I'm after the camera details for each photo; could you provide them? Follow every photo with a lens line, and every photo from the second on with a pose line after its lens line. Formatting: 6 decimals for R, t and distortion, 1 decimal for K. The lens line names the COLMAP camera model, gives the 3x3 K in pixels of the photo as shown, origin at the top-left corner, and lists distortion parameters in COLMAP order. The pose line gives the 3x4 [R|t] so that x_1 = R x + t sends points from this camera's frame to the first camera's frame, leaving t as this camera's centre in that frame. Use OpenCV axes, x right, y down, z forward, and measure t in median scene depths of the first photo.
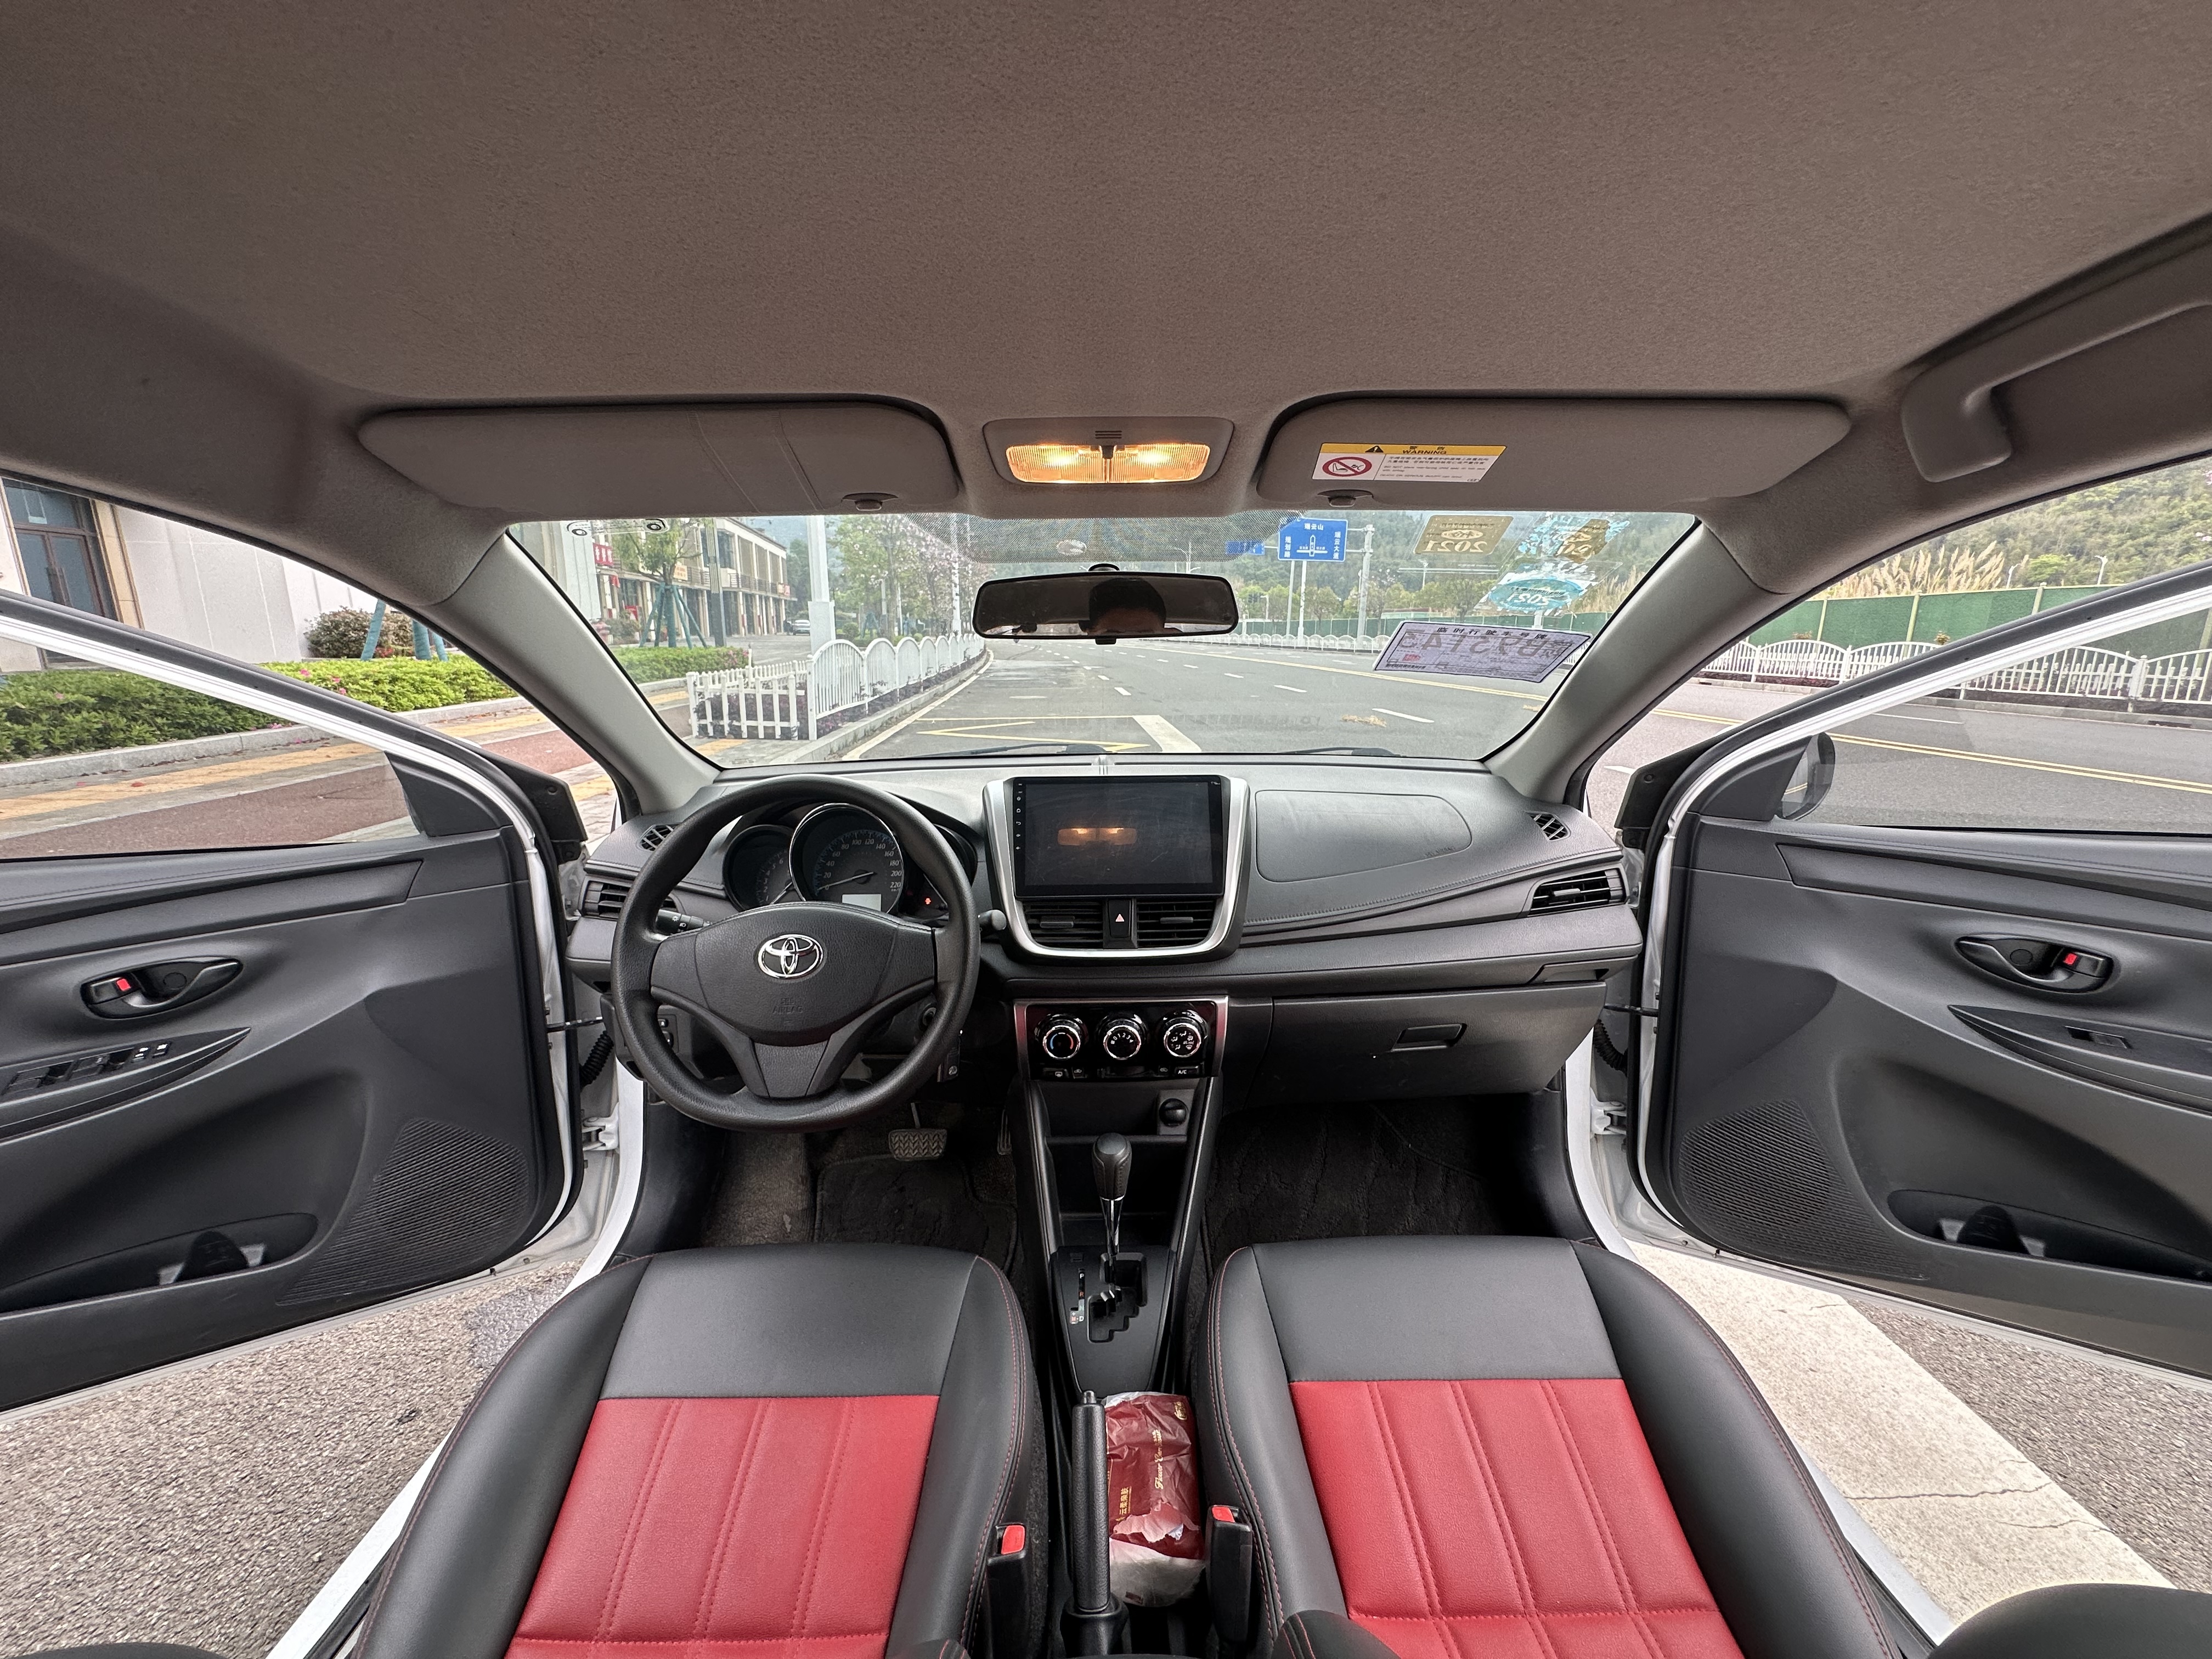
lens RADIAL K [[883.6, 0, 1106.0], [0, 883.6, 829.5], [0, 0, 1]] dist [0.001085, 0.000014]
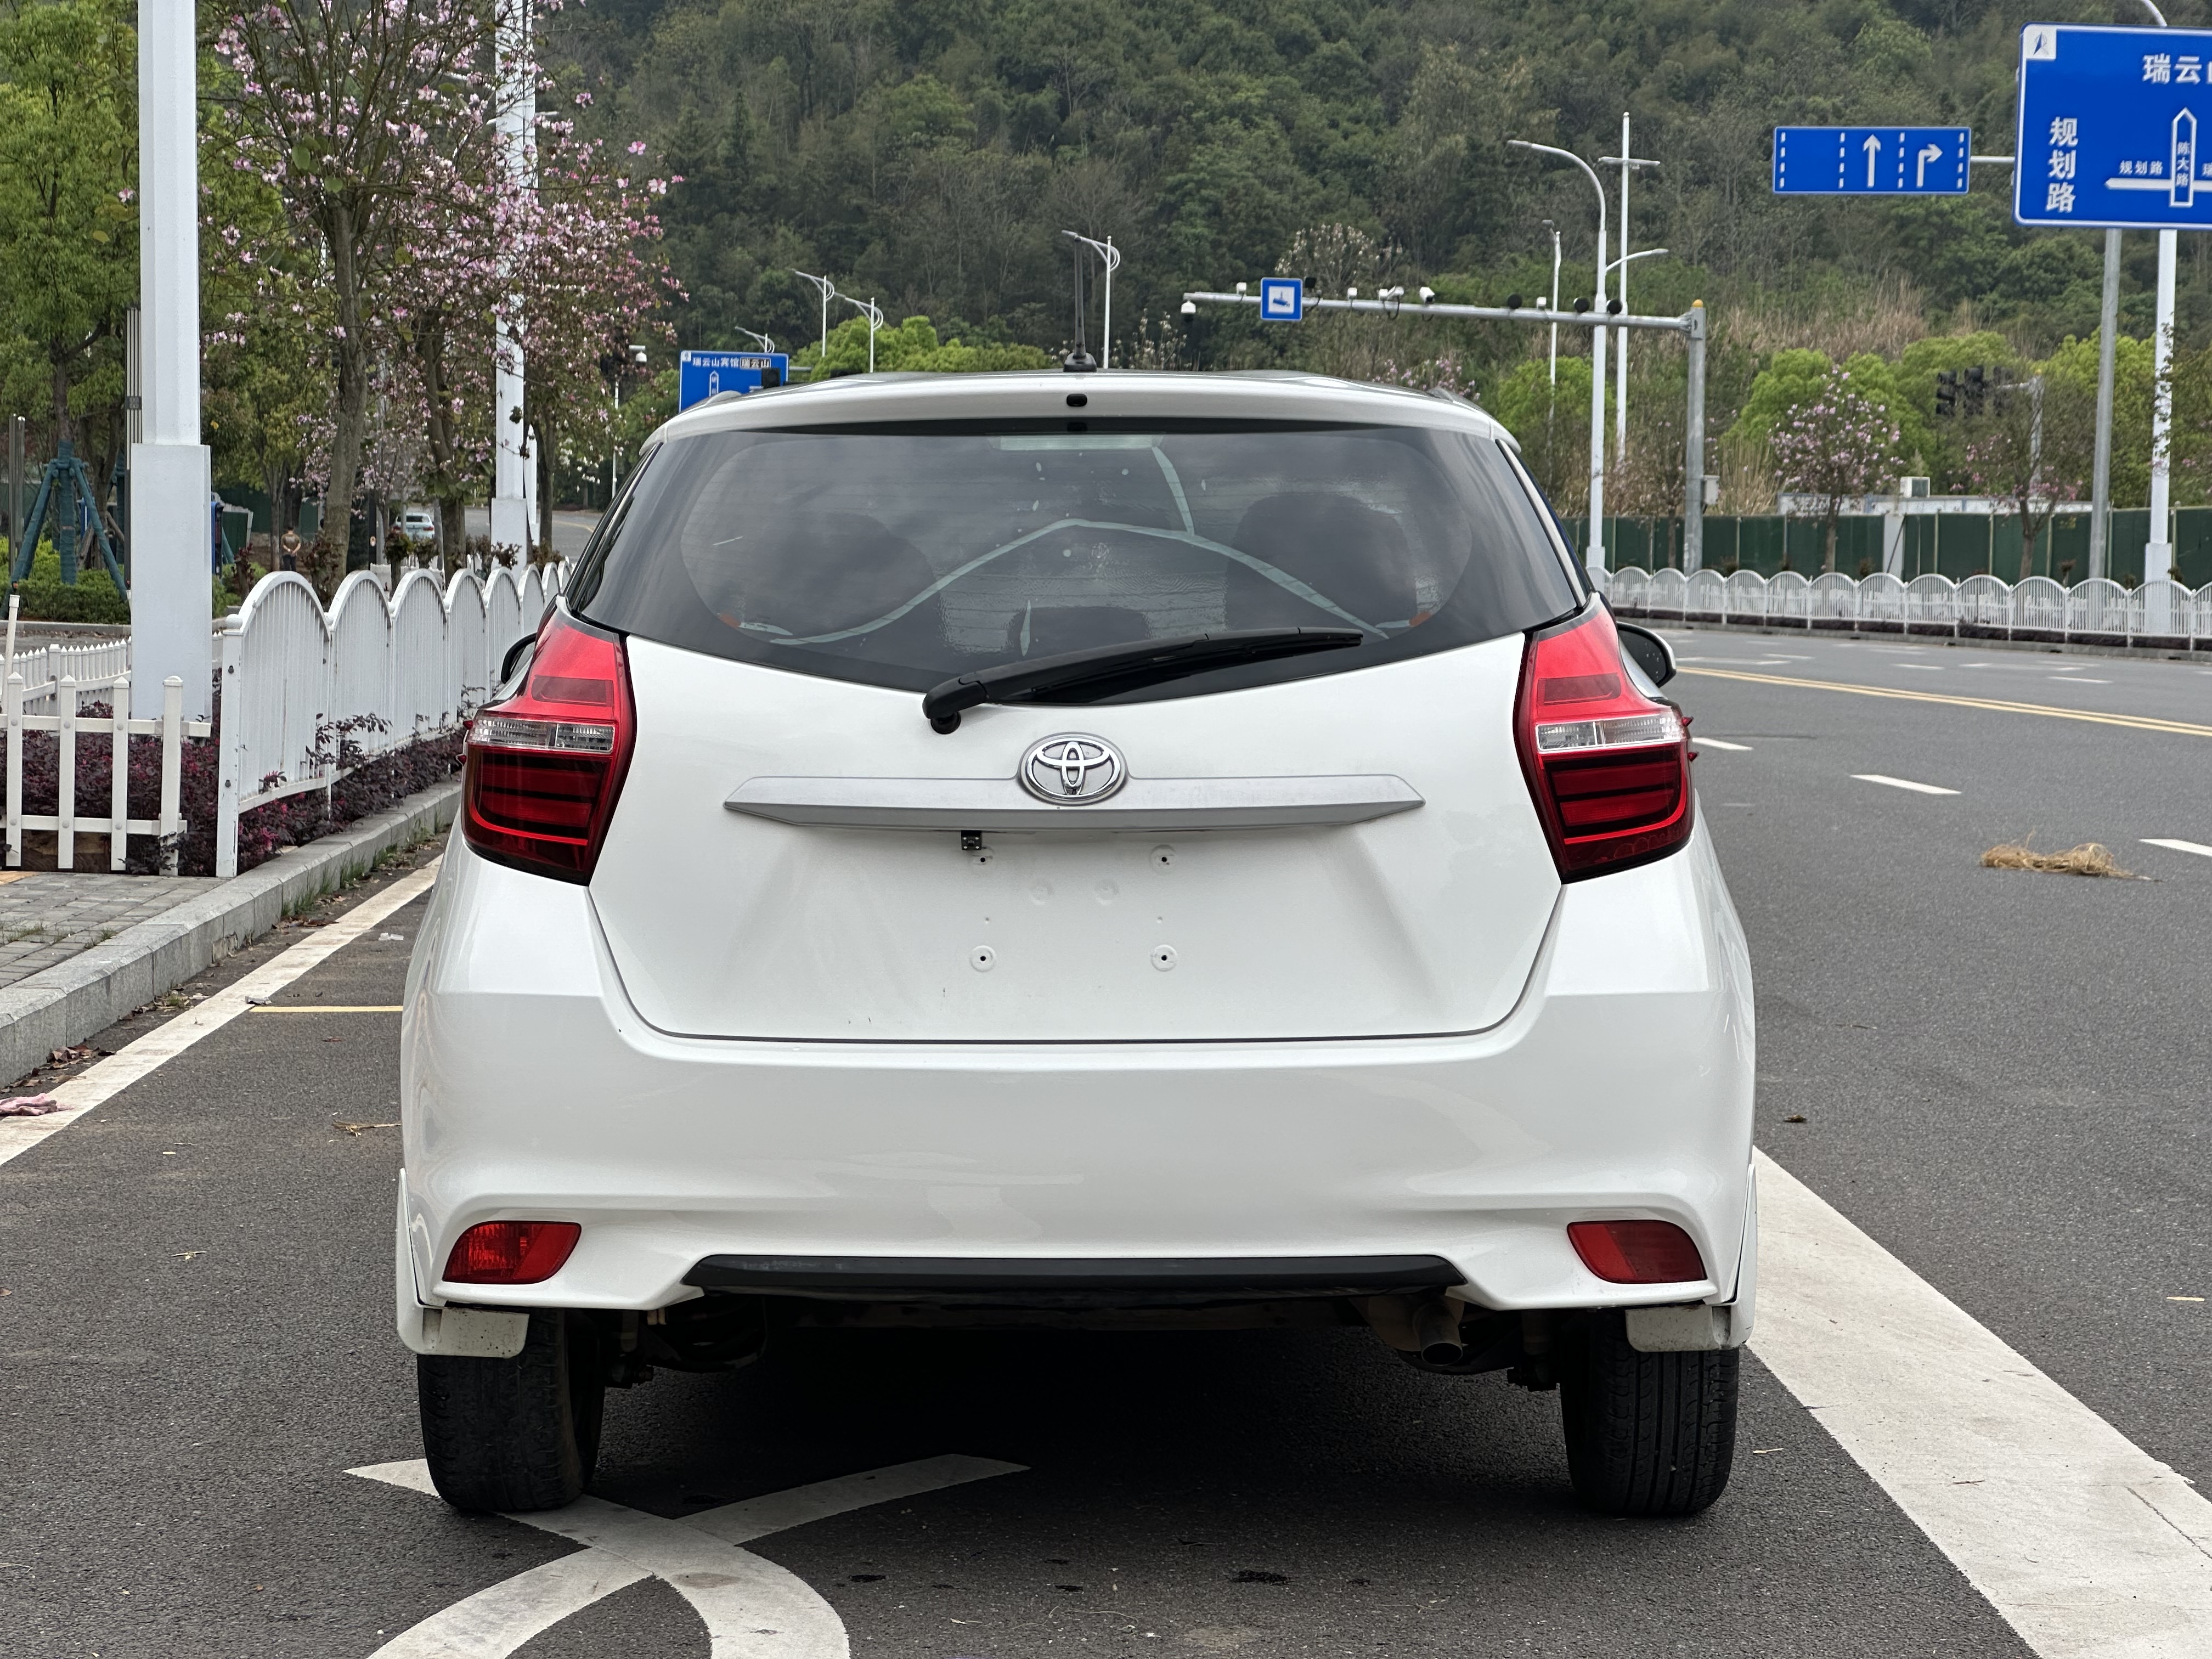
lens RADIAL K [[5372.9, 0, 1106.0], [0, 5372.9, 829.5], [0, 0, 1]] dist [-0.410438, 12.701942]
pose [[0.999735, 0.012814, -0.019149, 0.021510], [-0.015846, 0.985707, -0.167722, 0.170133], [0.016726, 0.167981, 0.985648, -0.768668]]
